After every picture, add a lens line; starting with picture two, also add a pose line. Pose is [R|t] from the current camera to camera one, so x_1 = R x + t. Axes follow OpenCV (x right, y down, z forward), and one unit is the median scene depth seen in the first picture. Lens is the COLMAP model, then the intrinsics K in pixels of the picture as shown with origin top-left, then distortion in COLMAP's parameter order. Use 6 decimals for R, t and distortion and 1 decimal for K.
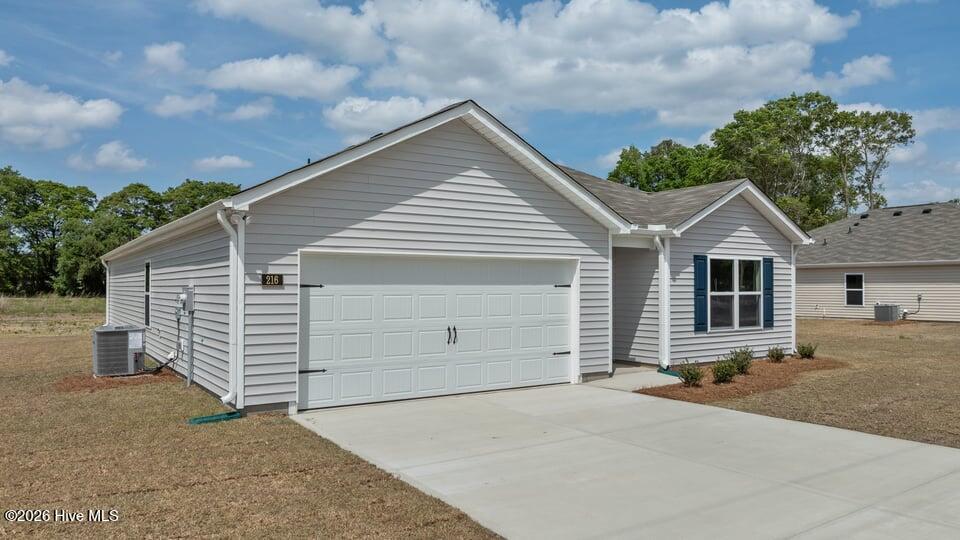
lens RADIAL K [[677.6, 0, 480.0], [0, 677.6, 270.0], [0, 0, 1]] dist [-0.004592, -0.000352]
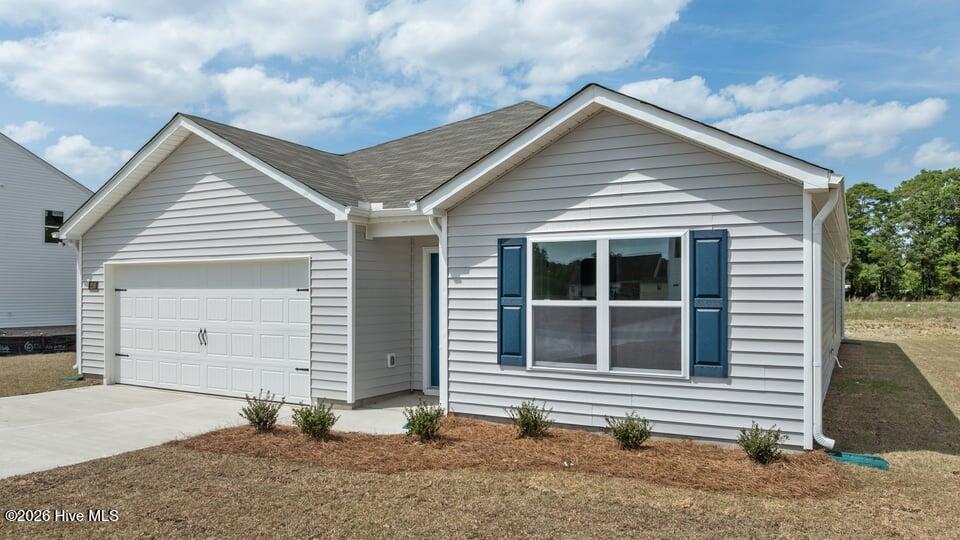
lens RADIAL K [[681.0, 0, 480.0], [0, 681.0, 270.0], [0, 0, 1]] dist [-0.025155, -0.002547]
pose [[0.456428, -0.026831, -0.889356, 0.842451], [0.021877, 0.999581, -0.018929, 0.016979], [0.889491, -0.010817, 0.456824, 0.697308]]
